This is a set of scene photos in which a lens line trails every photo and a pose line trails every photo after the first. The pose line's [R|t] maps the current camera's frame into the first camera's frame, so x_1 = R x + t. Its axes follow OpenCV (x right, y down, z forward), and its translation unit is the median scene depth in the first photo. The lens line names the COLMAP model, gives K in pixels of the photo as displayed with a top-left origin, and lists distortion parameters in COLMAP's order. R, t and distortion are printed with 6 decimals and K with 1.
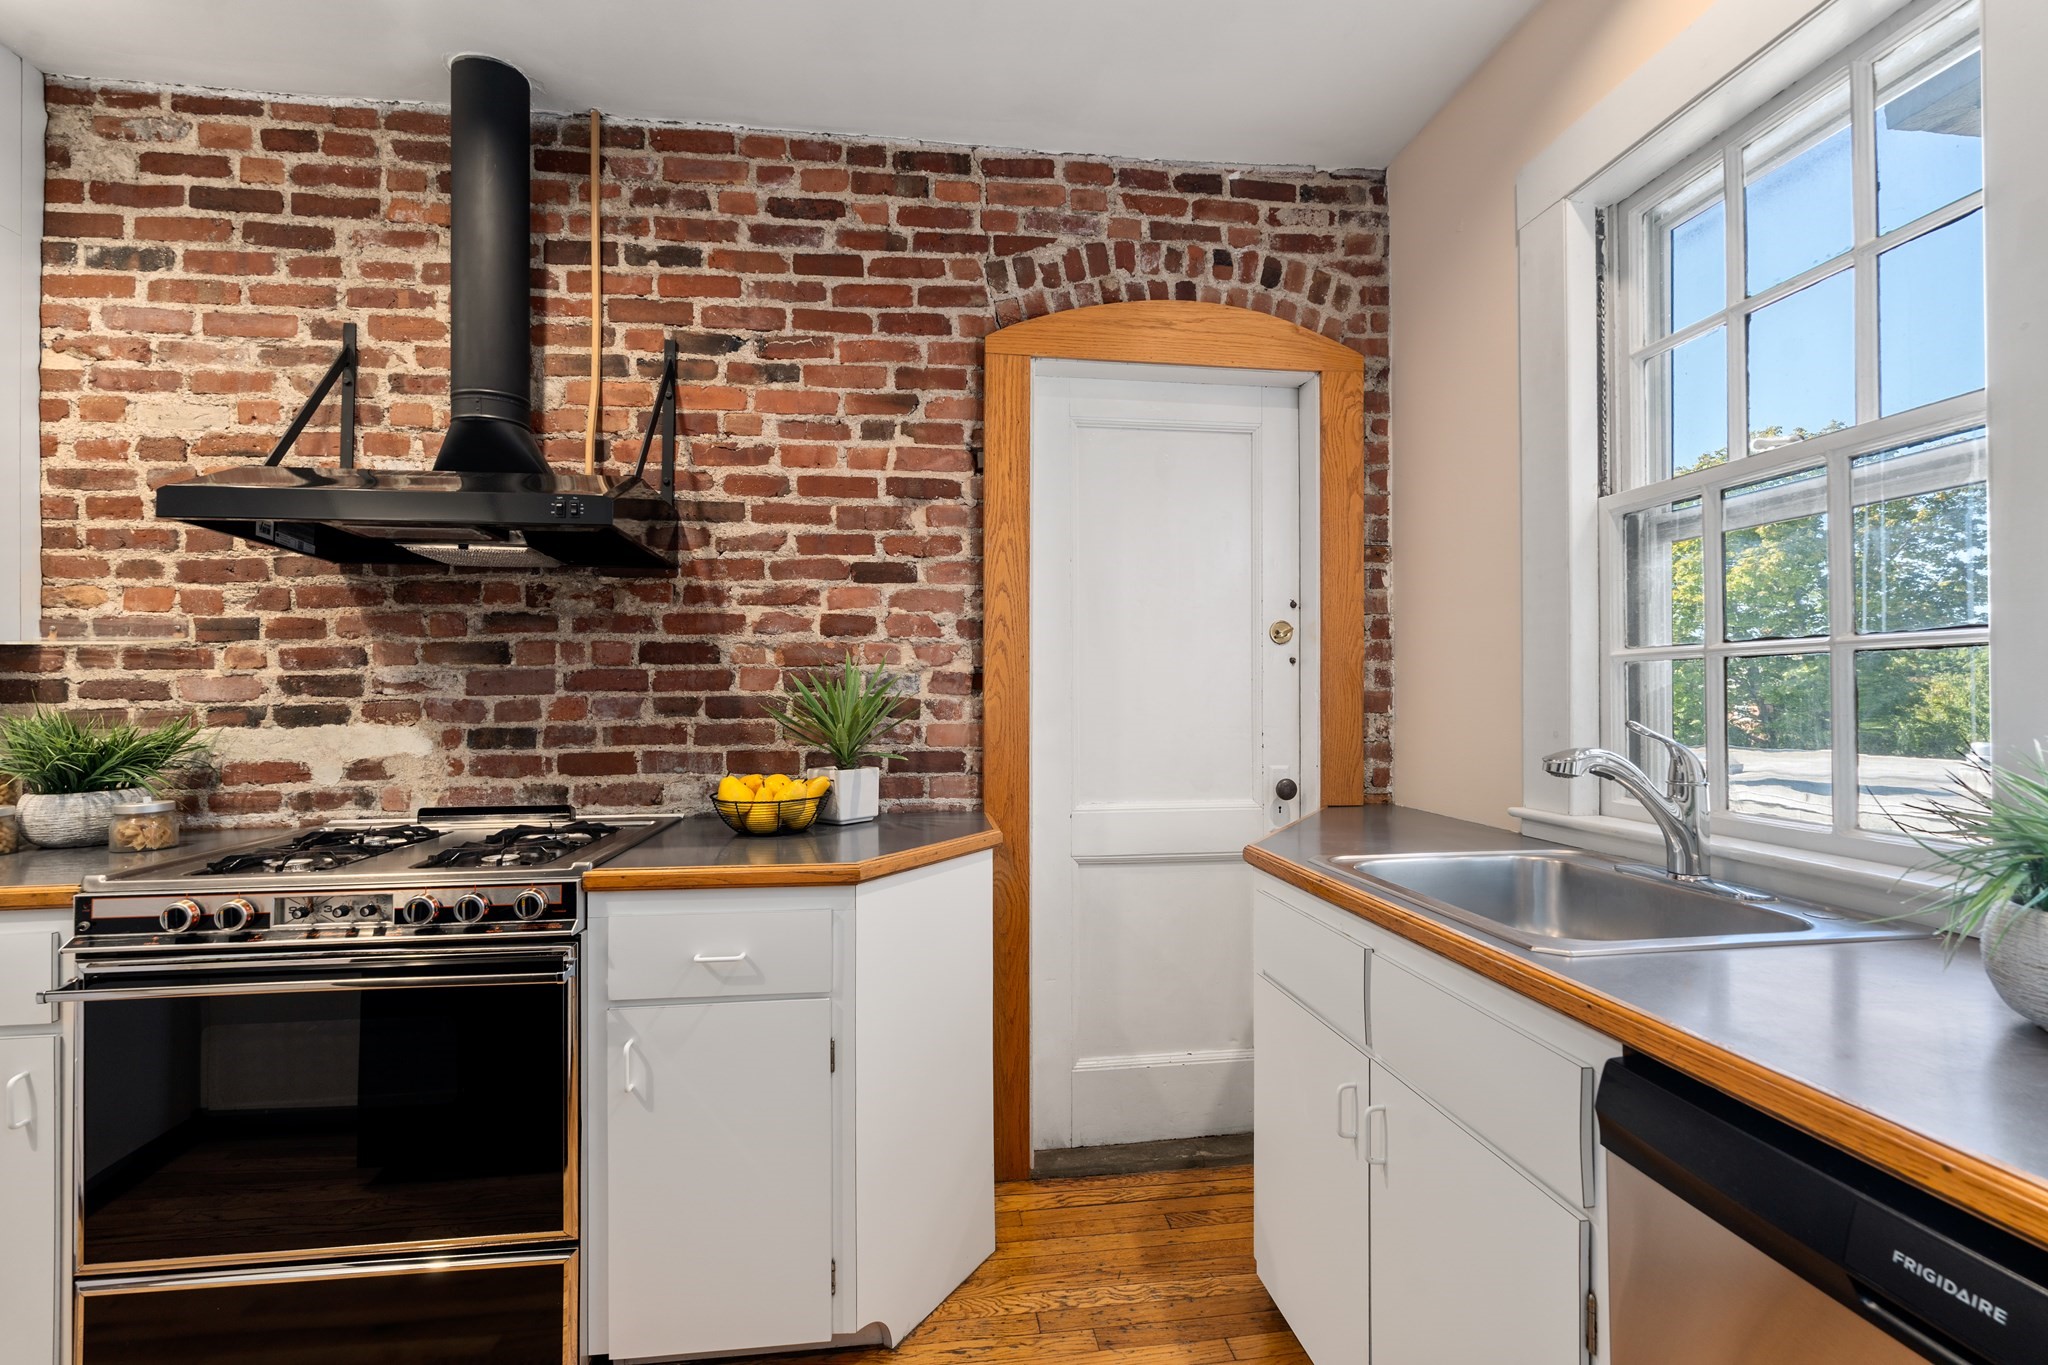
lens RADIAL K [[914.5, 0, 1040.0], [0, 914.5, 684.1], [0, 0, 1]] dist [-0.001497, 0.001056]
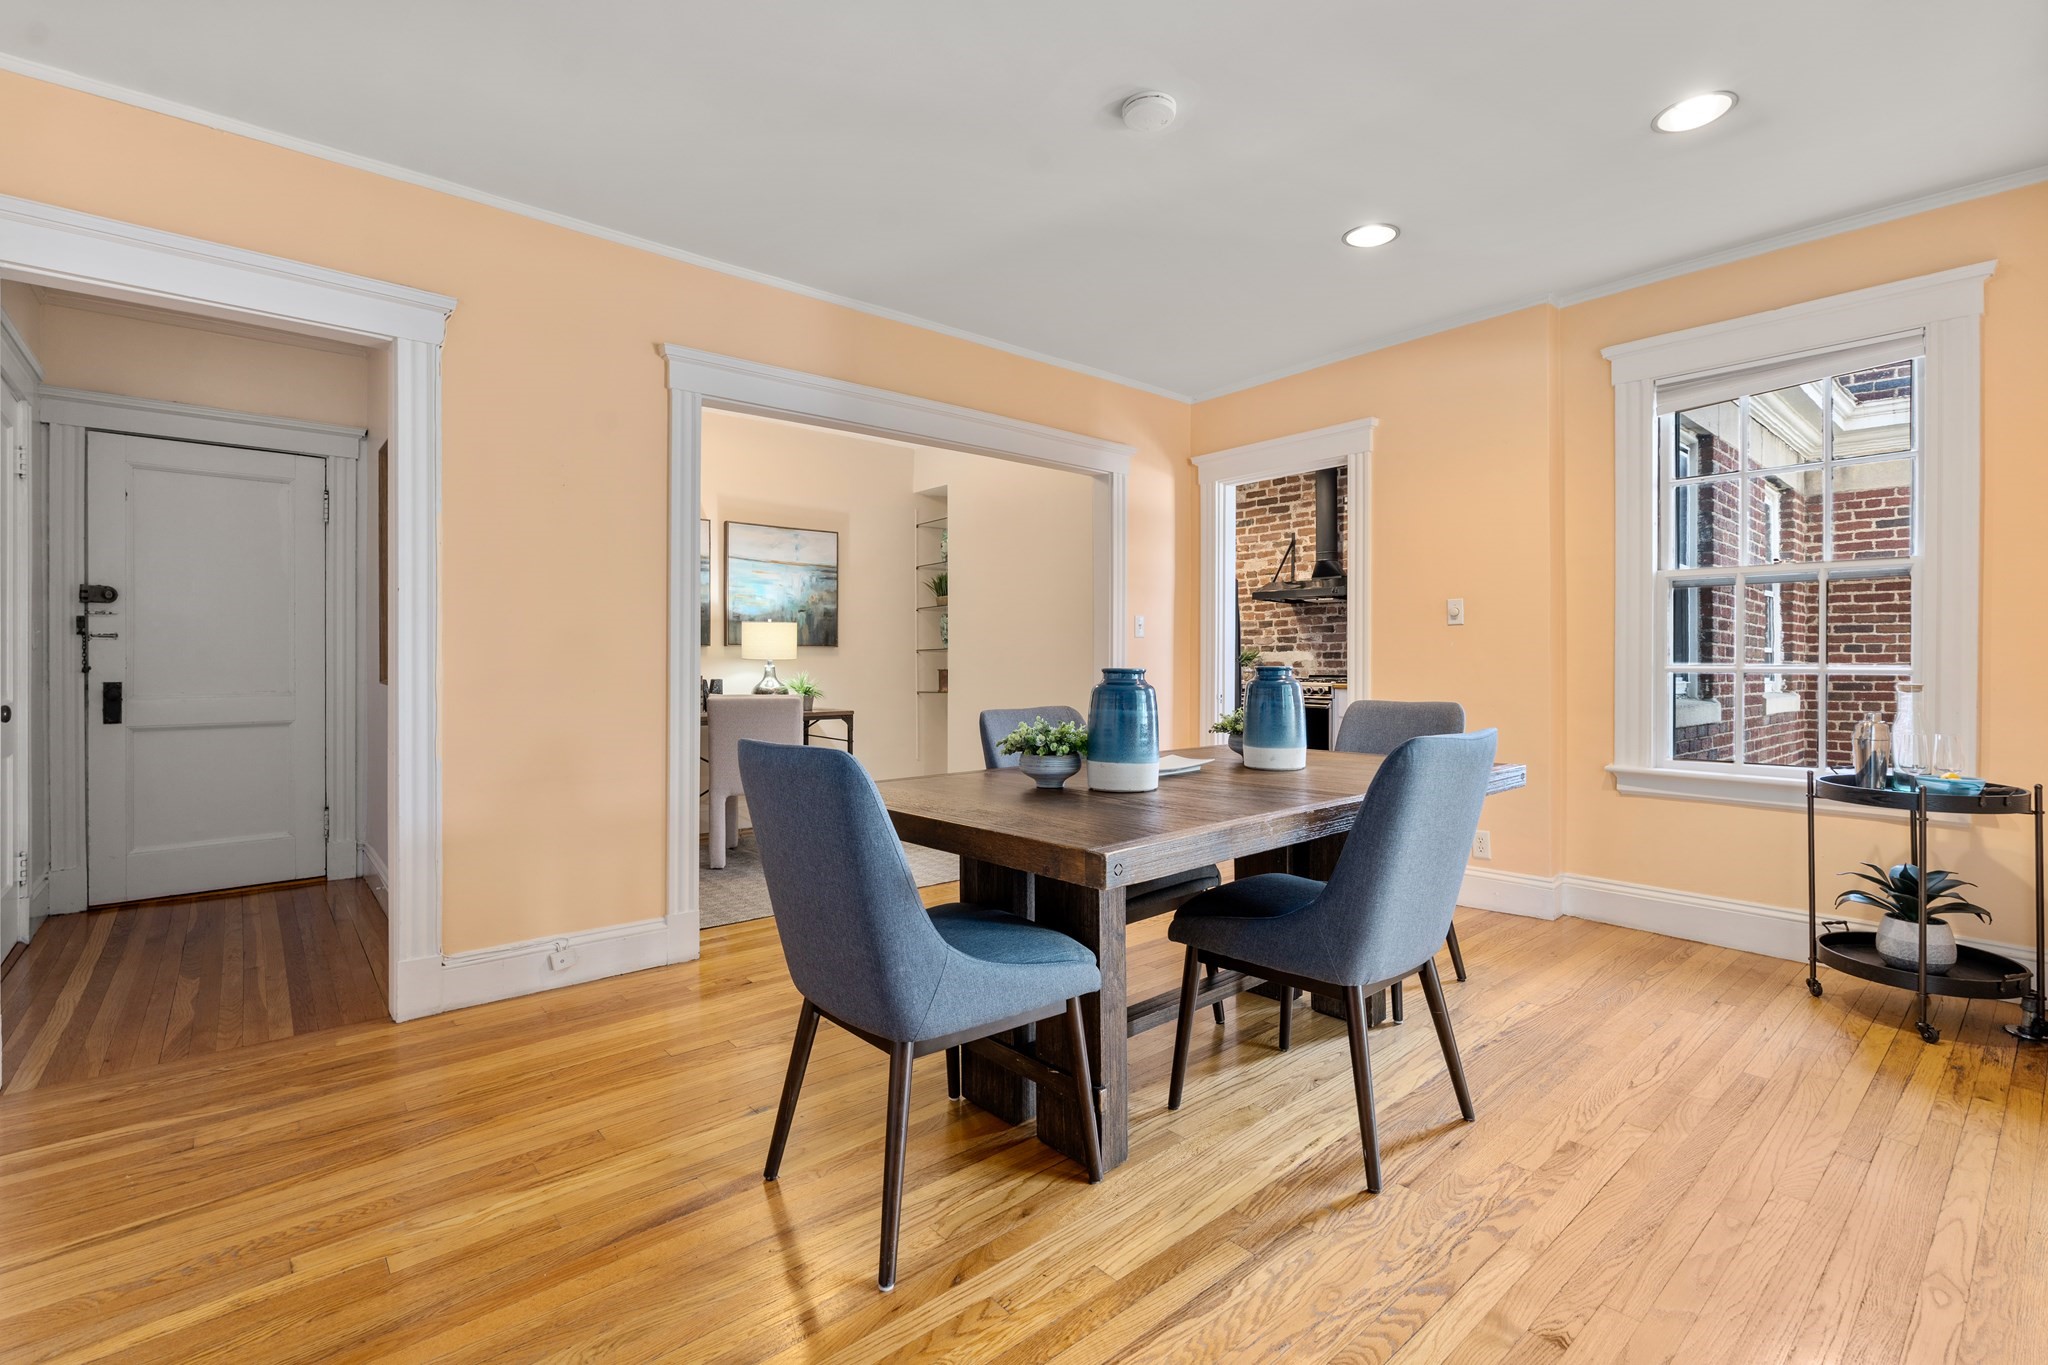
lens RADIAL K [[914.5, 0, 1026.9], [0, 914.5, 665.0], [0, 0, 1]] dist [-0.001497, 0.001056]
pose [[0.554793, 0.007227, -0.831957, 1.484739], [0.007732, 0.999874, 0.013841, 0.040066], [0.831953, -0.014111, 0.554667, -1.668377]]
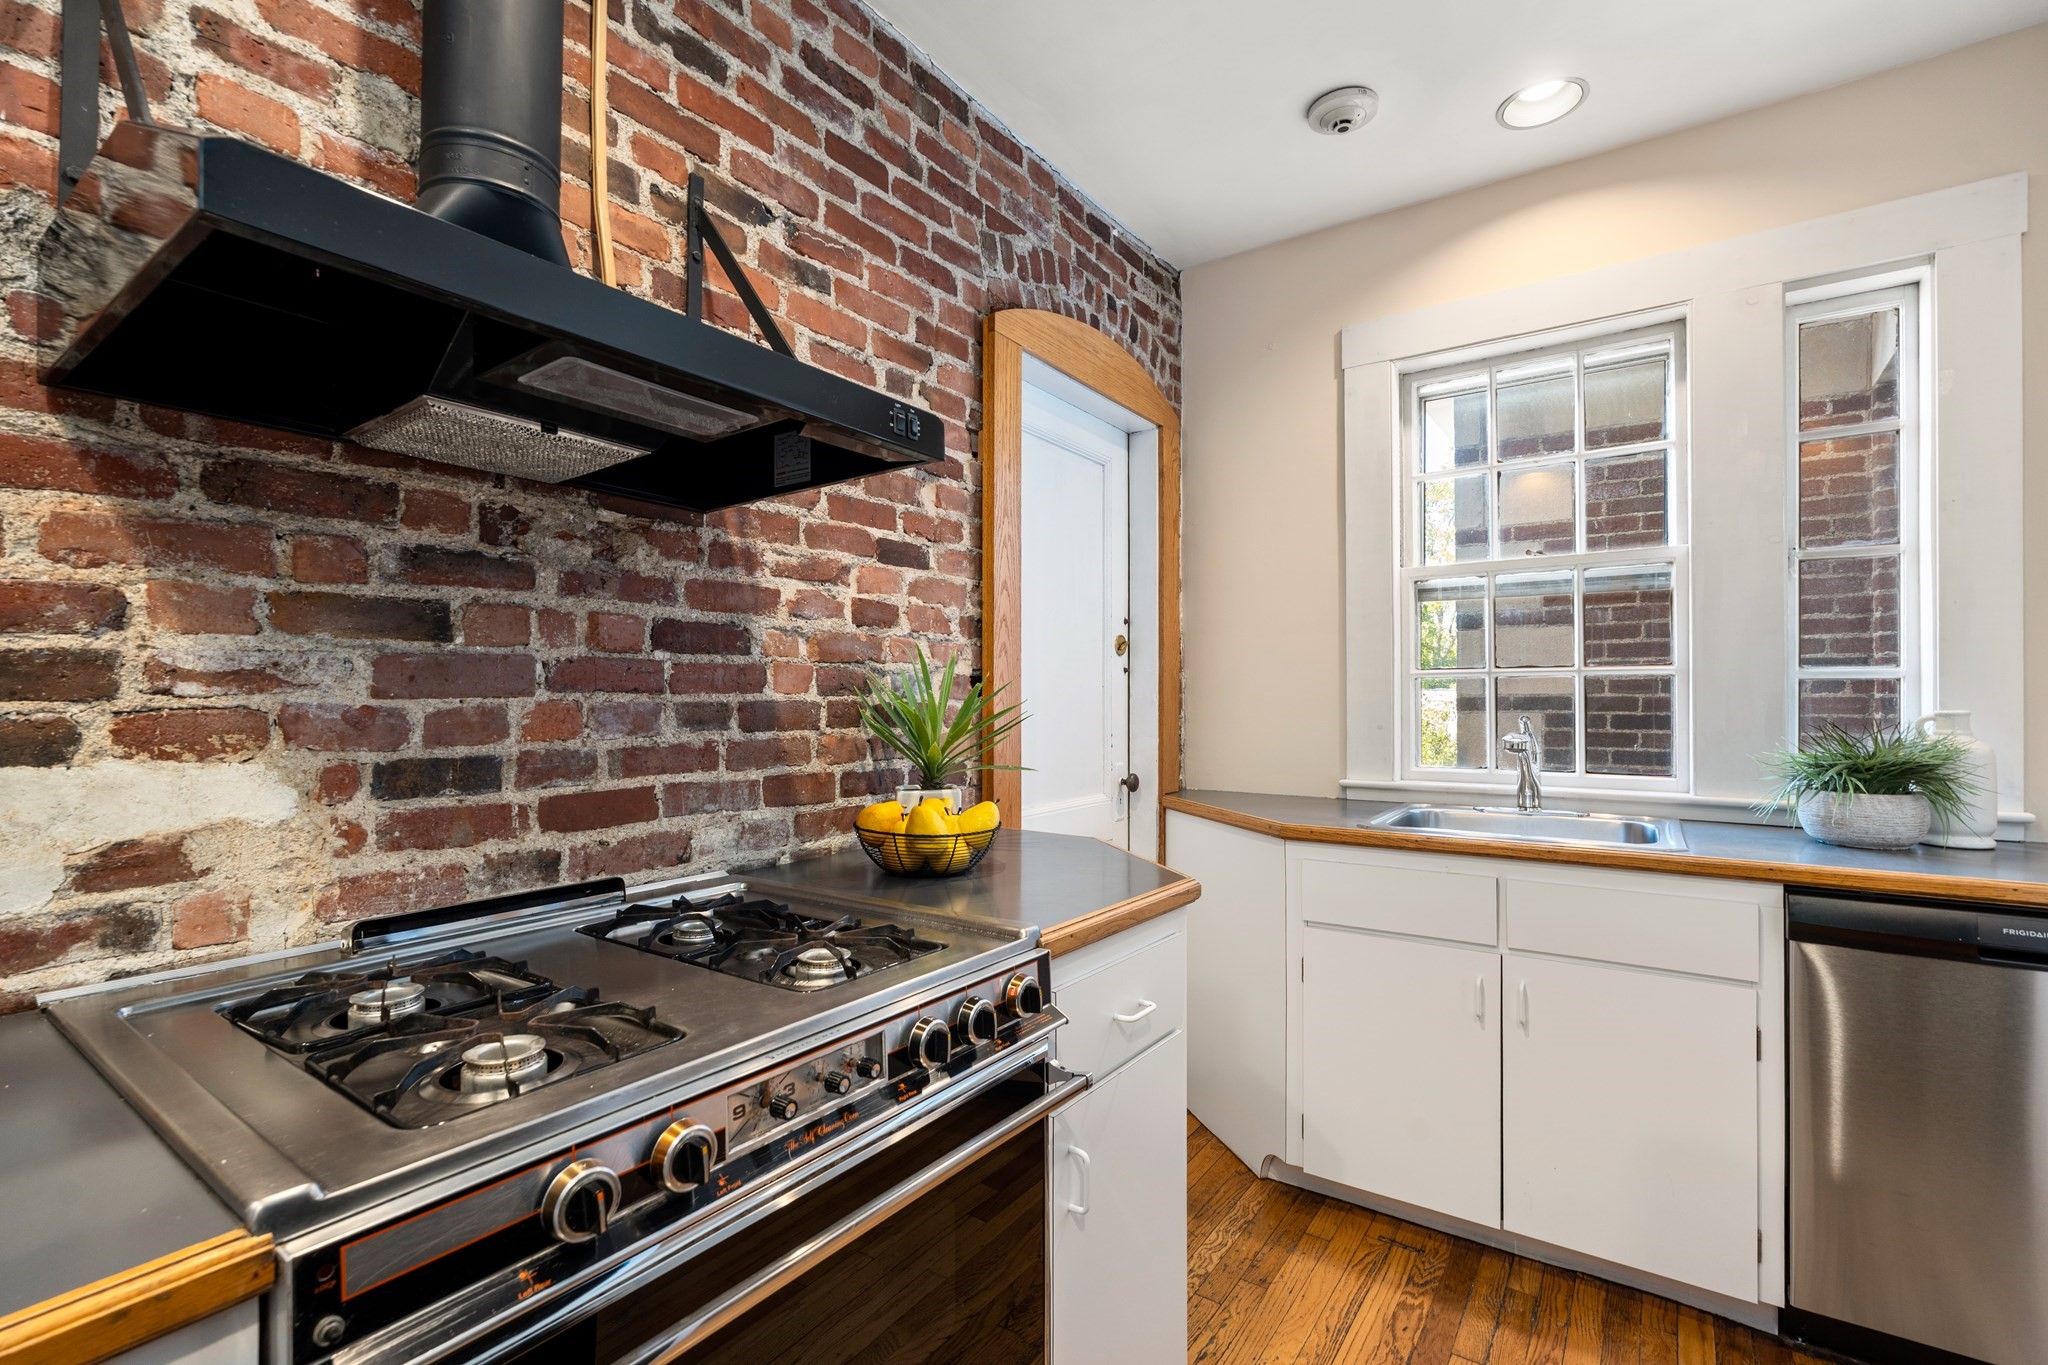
lens RADIAL K [[914.5, 0, 1030.1], [0, 914.5, 689.3], [0, 0, 1]] dist [-0.001497, 0.001056]
pose [[0.672939, 0.011069, 0.739615, -0.749851], [-0.010843, 0.999928, -0.005100, 0.005585], [-0.739618, -0.004588, 0.673011, 0.365203]]
